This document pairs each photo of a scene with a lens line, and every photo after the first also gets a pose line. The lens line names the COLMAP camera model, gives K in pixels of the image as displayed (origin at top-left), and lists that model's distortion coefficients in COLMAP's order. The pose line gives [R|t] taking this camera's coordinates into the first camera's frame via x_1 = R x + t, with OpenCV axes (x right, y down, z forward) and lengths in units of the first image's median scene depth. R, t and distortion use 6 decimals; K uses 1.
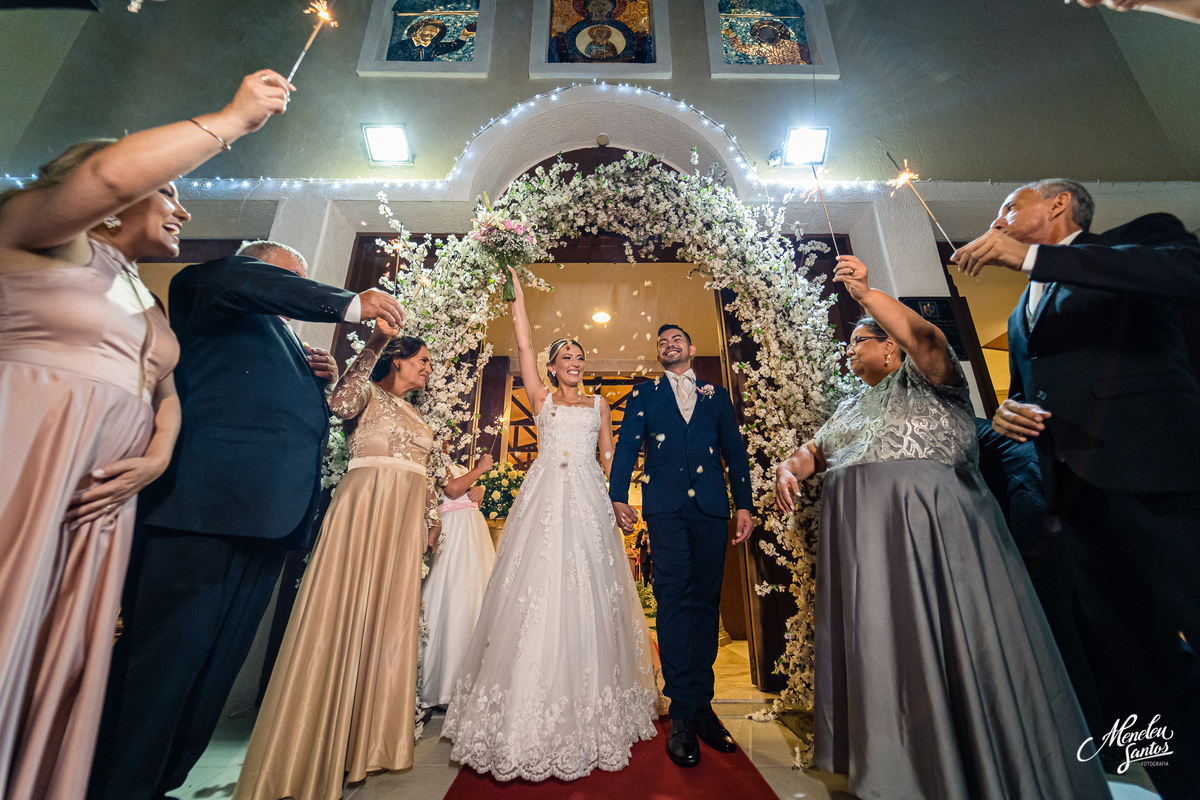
lens RADIAL K [[478.4, 0, 613.6], [0, 478.4, 402.3], [0, 0, 1]] dist [-0.003682, -0.000285]
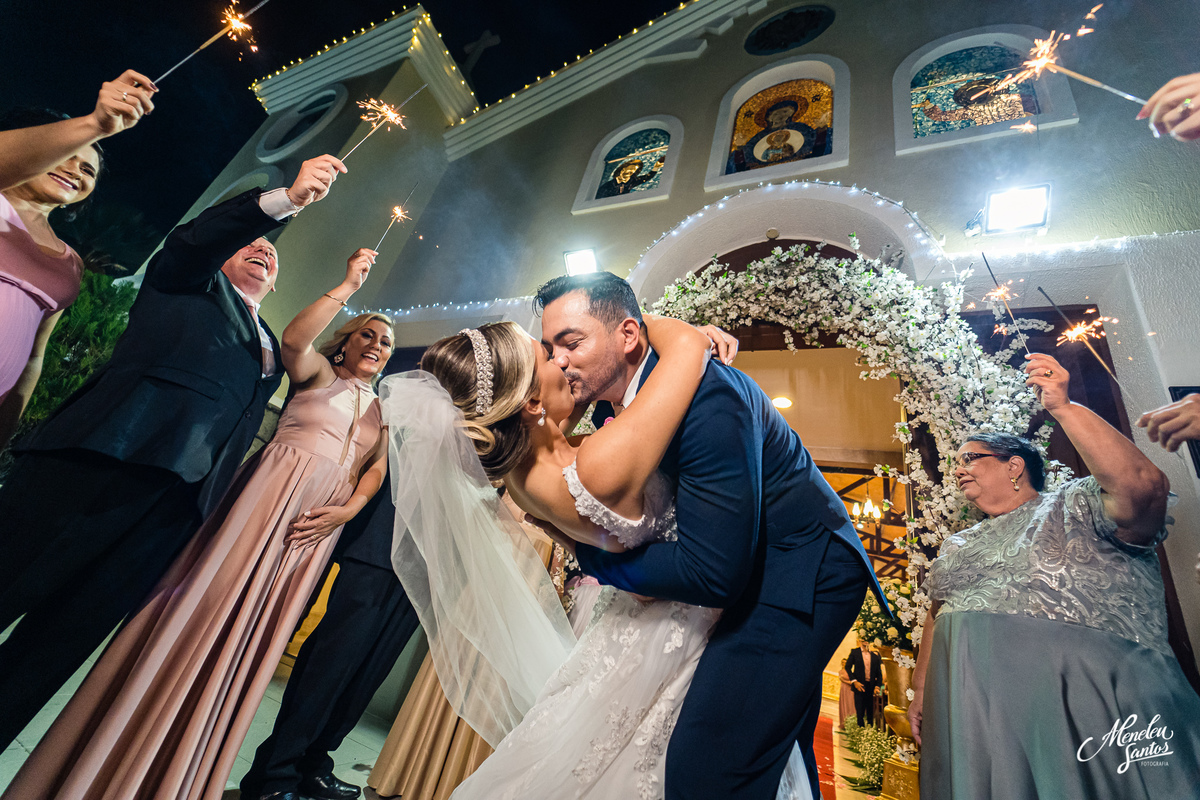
lens RADIAL K [[478.4, 0, 613.6], [0, 478.4, 402.3], [0, 0, 1]] dist [-0.003682, -0.000285]
pose [[0.891596, 0.015566, -0.452564, 0.156798], [-0.086019, 0.987034, -0.135517, -0.025737], [0.444587, 0.159756, 0.881374, 0.000569]]
